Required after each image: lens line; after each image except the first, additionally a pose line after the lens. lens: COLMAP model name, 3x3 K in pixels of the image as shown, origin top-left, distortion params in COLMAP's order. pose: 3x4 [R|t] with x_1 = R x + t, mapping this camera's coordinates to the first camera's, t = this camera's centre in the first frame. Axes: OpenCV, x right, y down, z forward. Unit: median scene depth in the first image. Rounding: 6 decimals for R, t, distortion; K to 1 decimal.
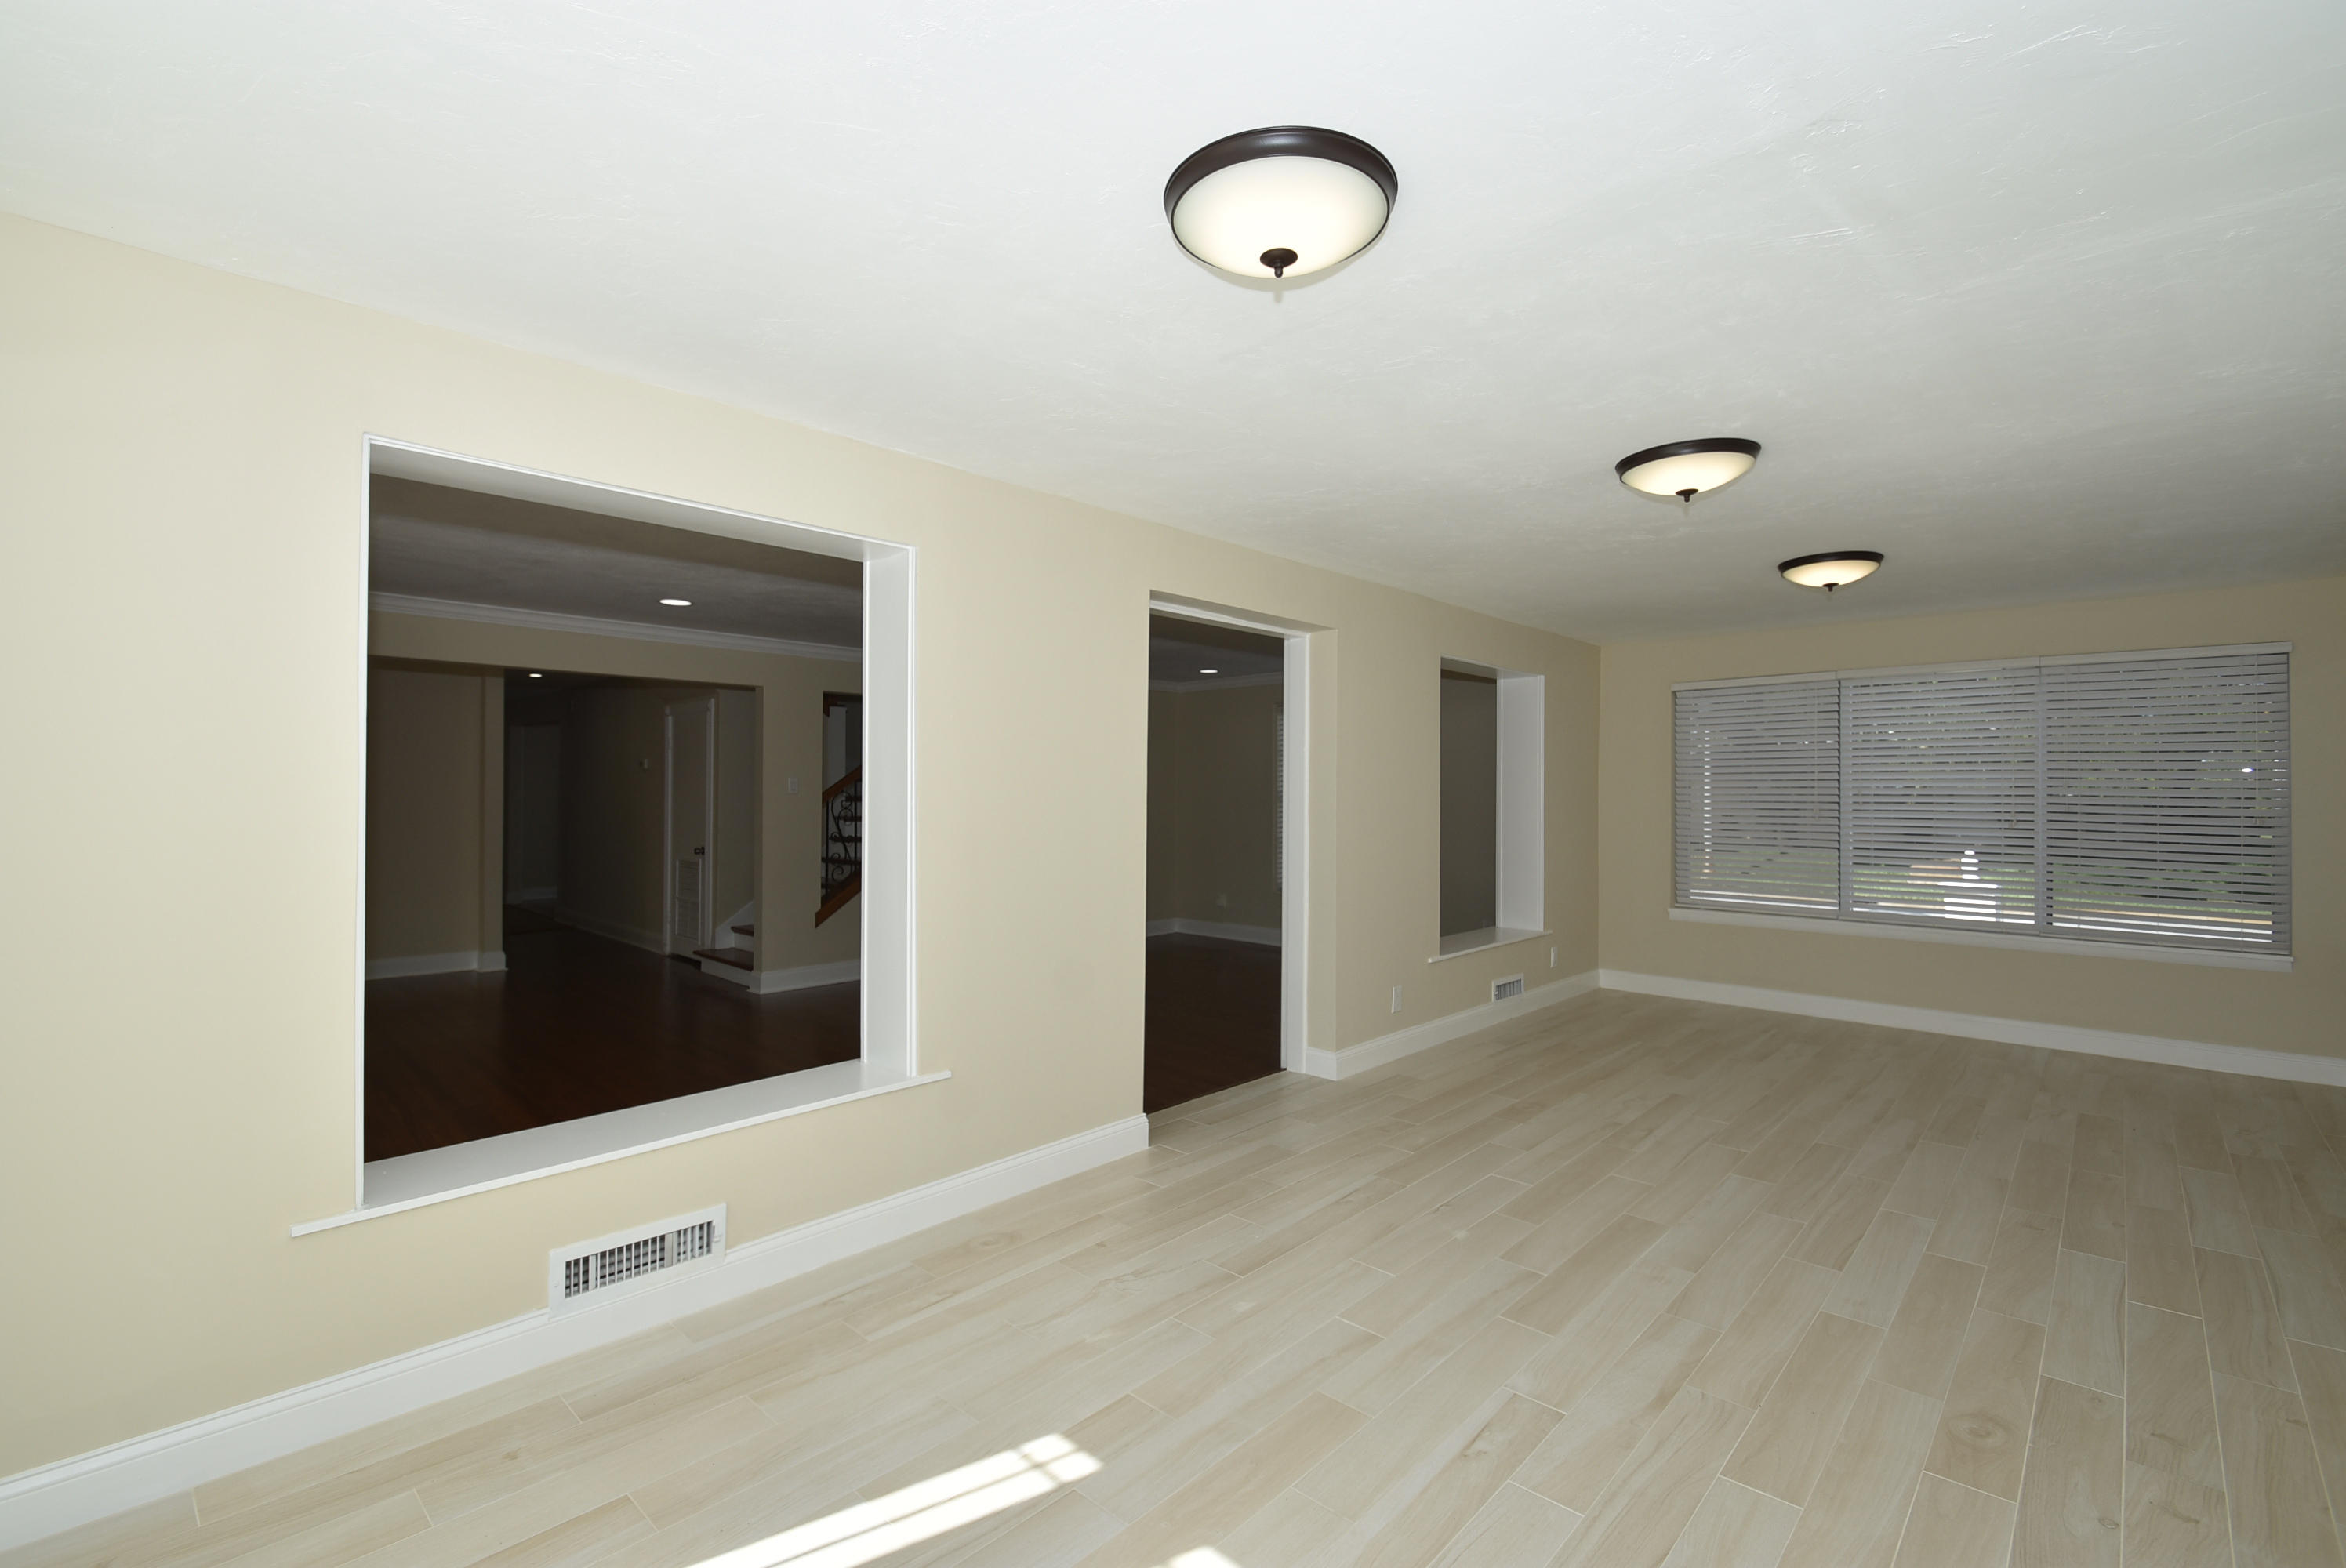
lens RADIAL K [[1031.2, 0, 1159.1], [0, 1031.2, 778.5], [0, 0, 1]] dist [0.010176, -0.015698]
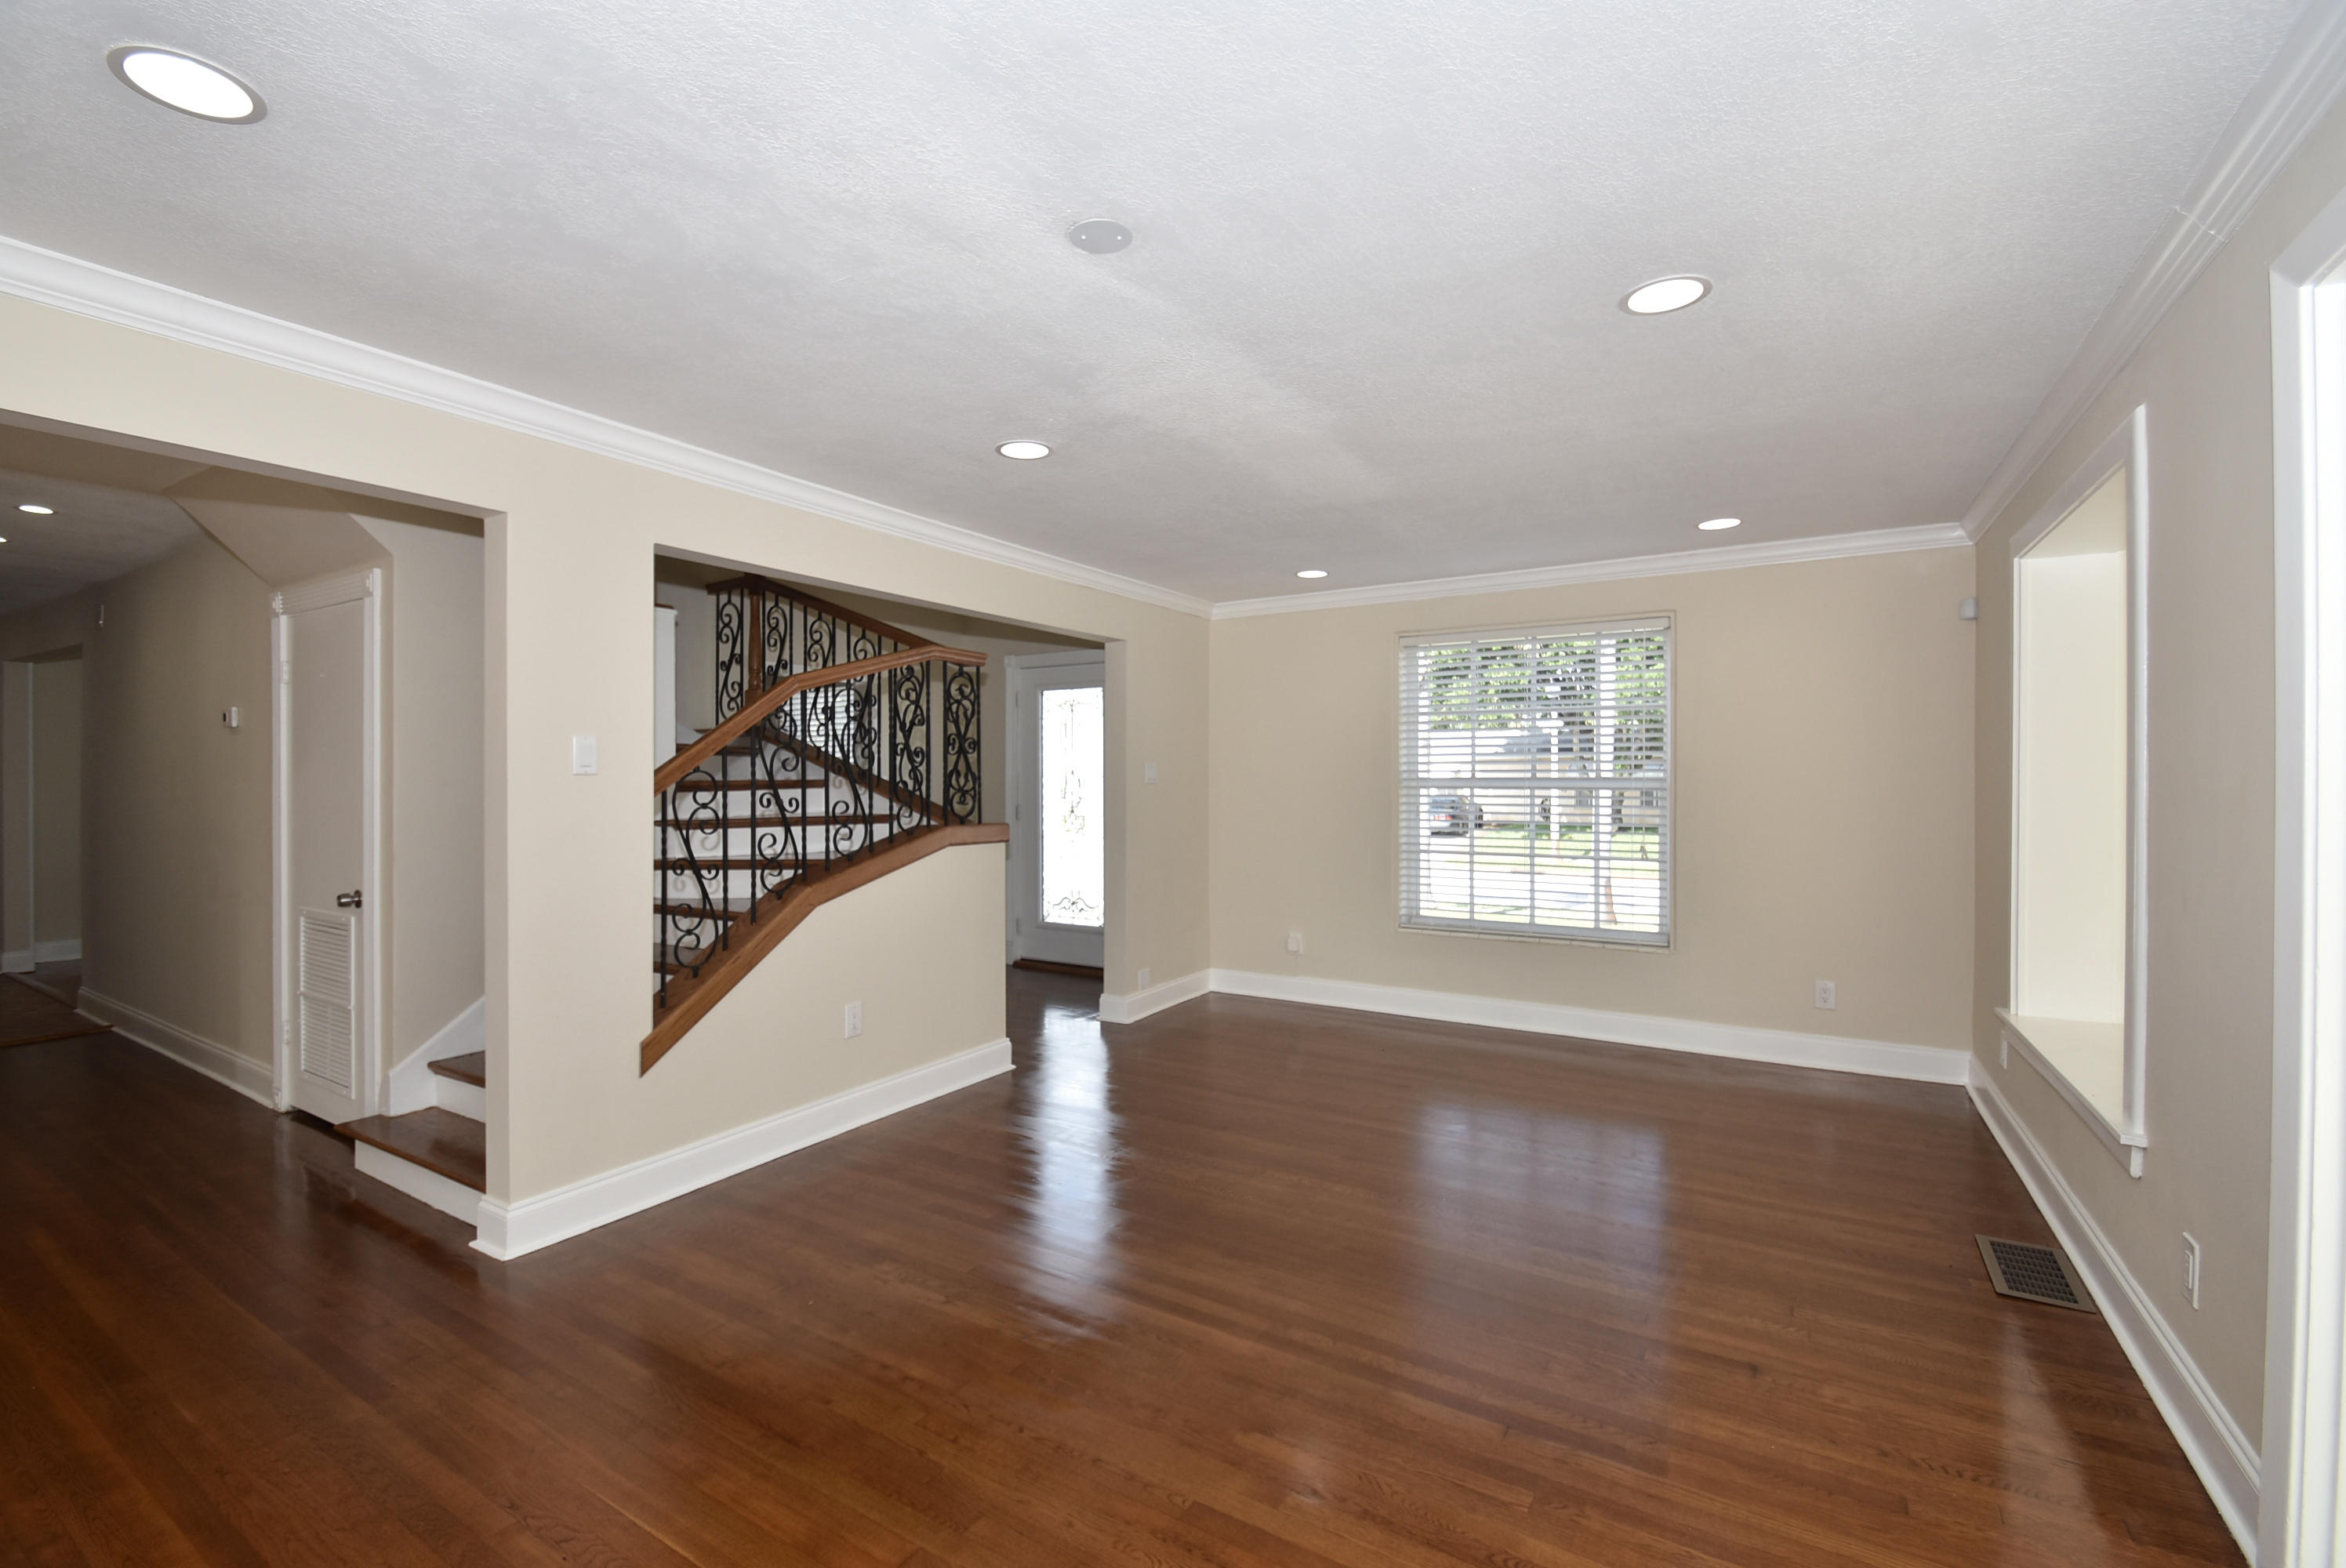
lens RADIAL K [[1031.2, 0, 1159.1], [0, 1031.2, 778.5], [0, 0, 1]] dist [0.010176, -0.015698]
pose [[0.976618, -0.005842, 0.214901, -0.195337], [0.003768, 0.999942, 0.010060, 0.013057], [-0.214947, -0.009015, 0.976584, 0.484573]]
